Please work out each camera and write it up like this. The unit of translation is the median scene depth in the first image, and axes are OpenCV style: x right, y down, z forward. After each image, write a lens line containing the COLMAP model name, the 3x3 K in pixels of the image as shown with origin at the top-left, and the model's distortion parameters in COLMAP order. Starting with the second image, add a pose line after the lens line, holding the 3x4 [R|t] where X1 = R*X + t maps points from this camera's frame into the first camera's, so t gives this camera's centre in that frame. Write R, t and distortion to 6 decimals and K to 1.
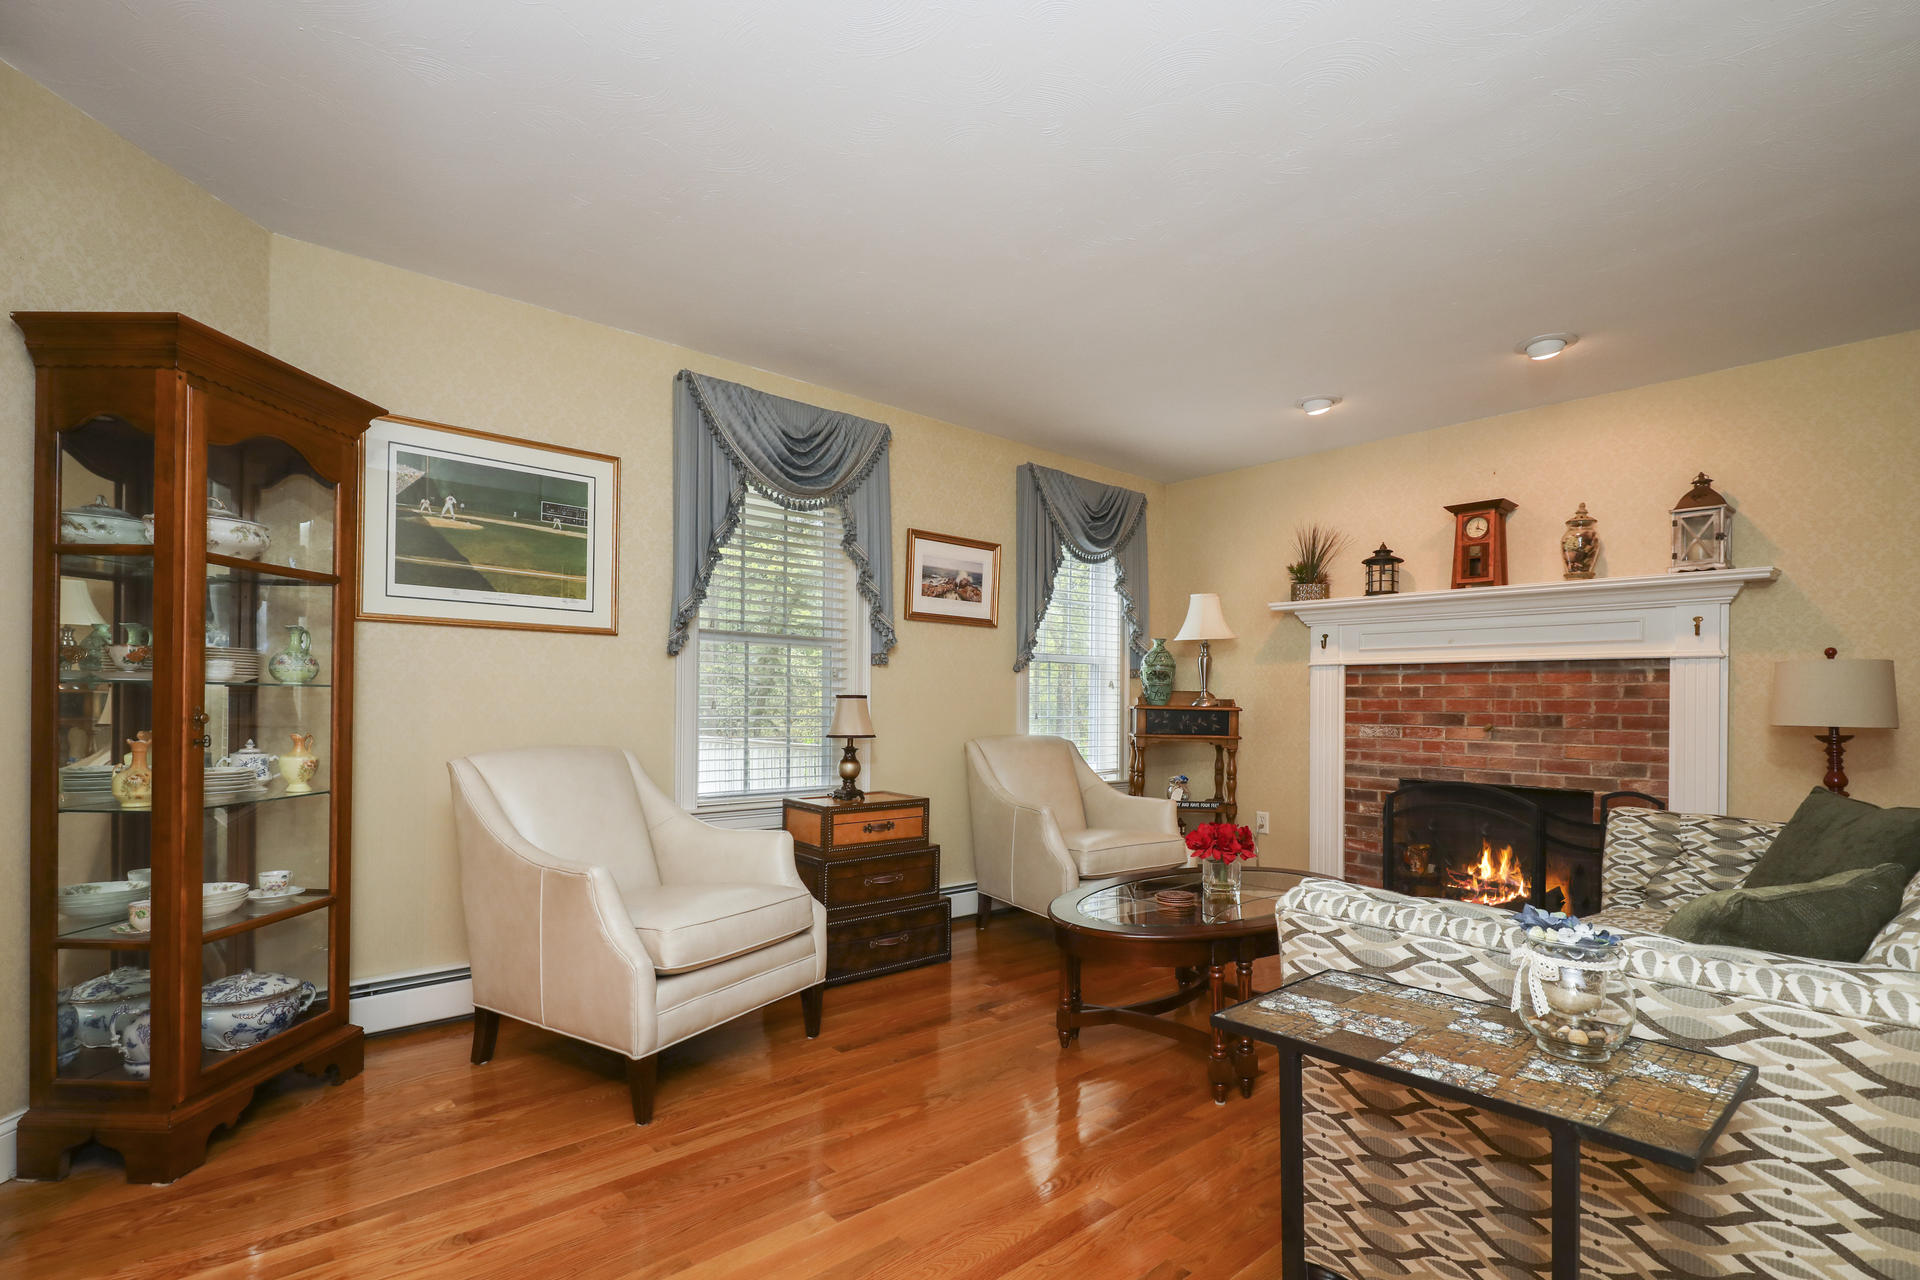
lens RADIAL K [[914.8, 0, 990.7], [0, 914.8, 703.7], [0, 0, 1]] dist [0.005023, 0.000099]
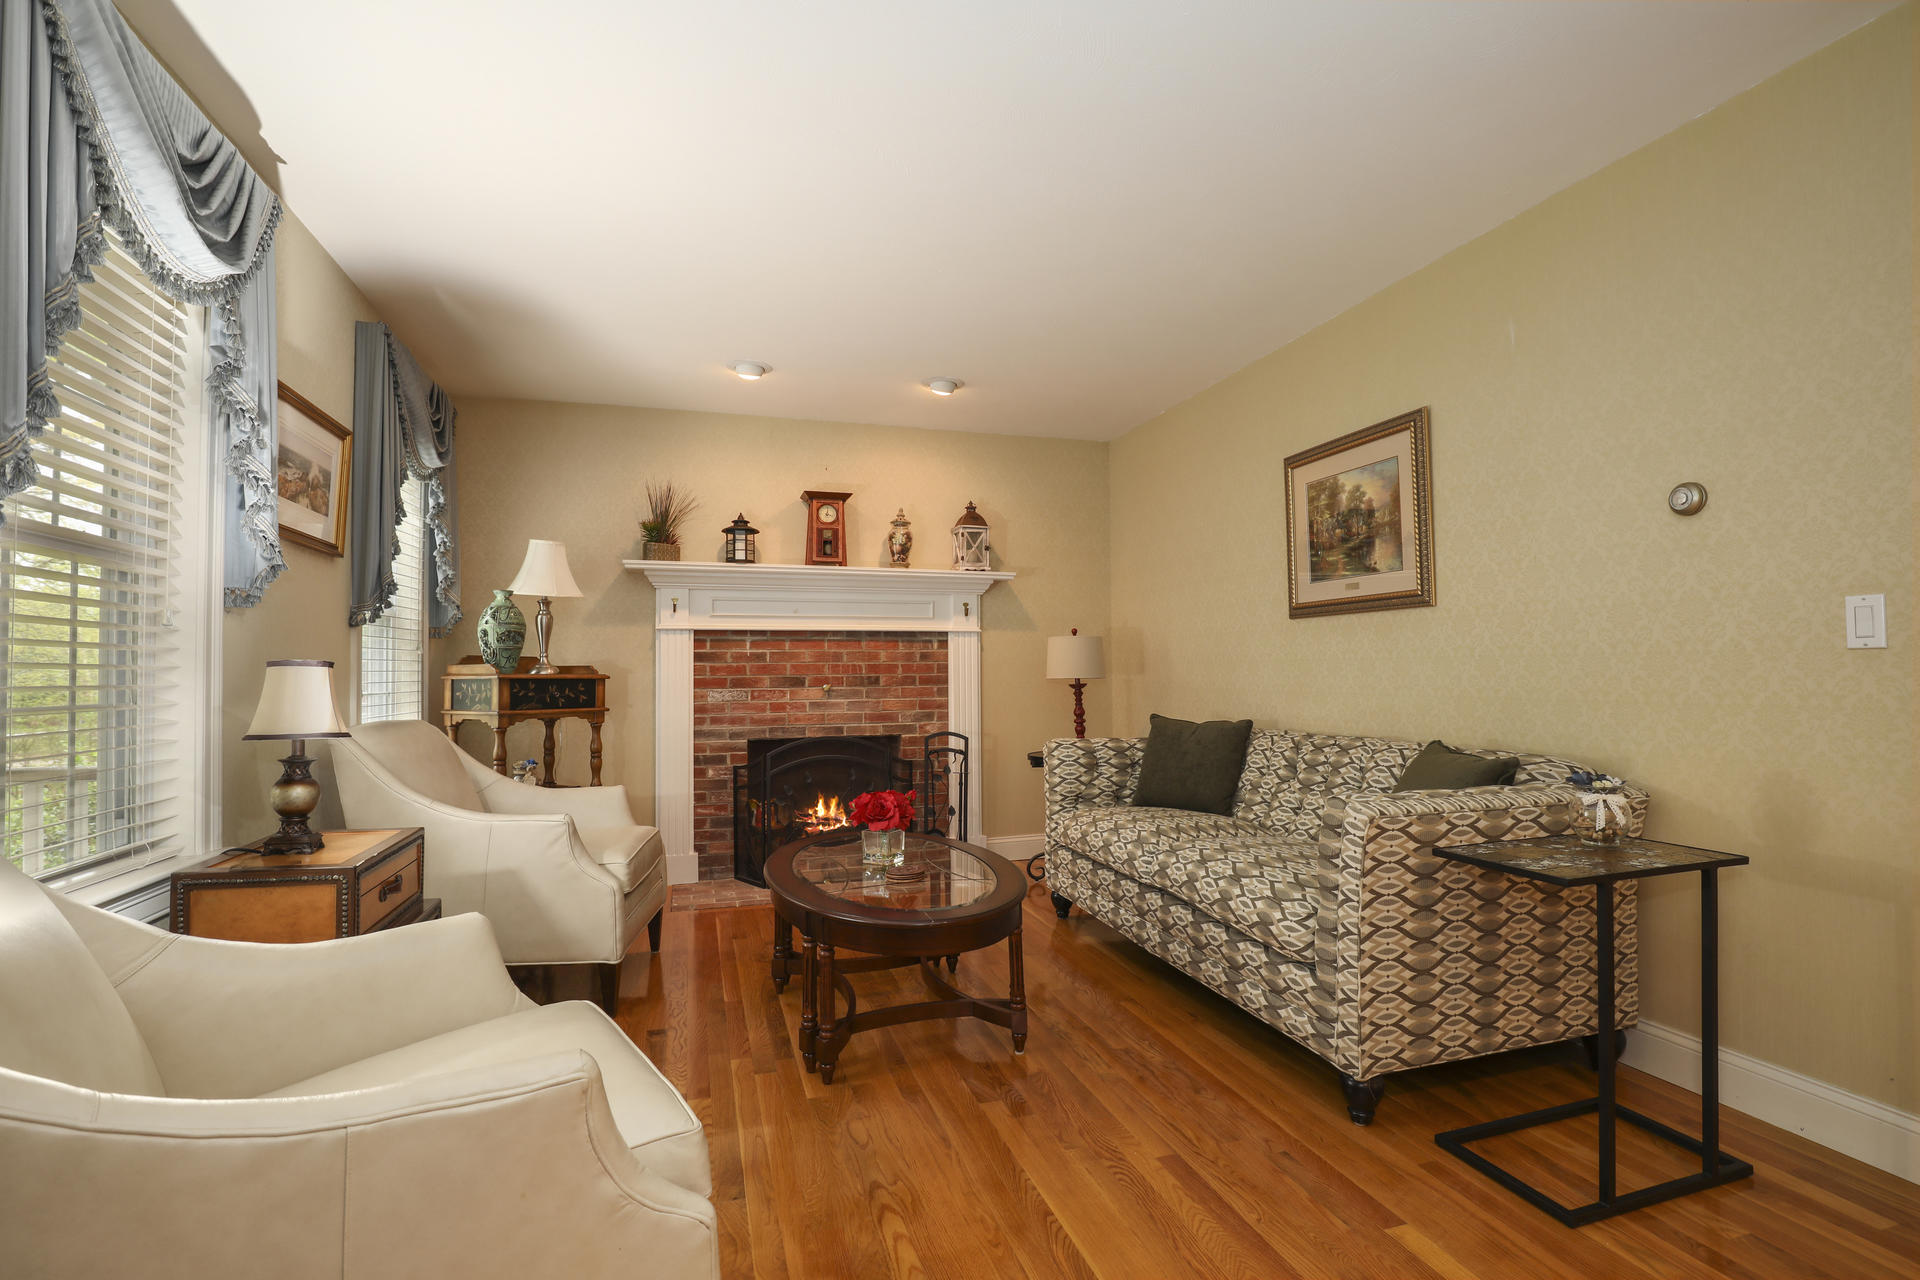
lens RADIAL K [[914.8, 0, 947.6], [0, 914.8, 643.0], [0, 0, 1]] dist [0.005023, 0.000099]
pose [[0.434276, 0.013700, 0.900676, -0.418163], [0.013234, 0.999679, -0.021587, -0.003439], [-0.900683, 0.021294, 0.433955, 0.352797]]
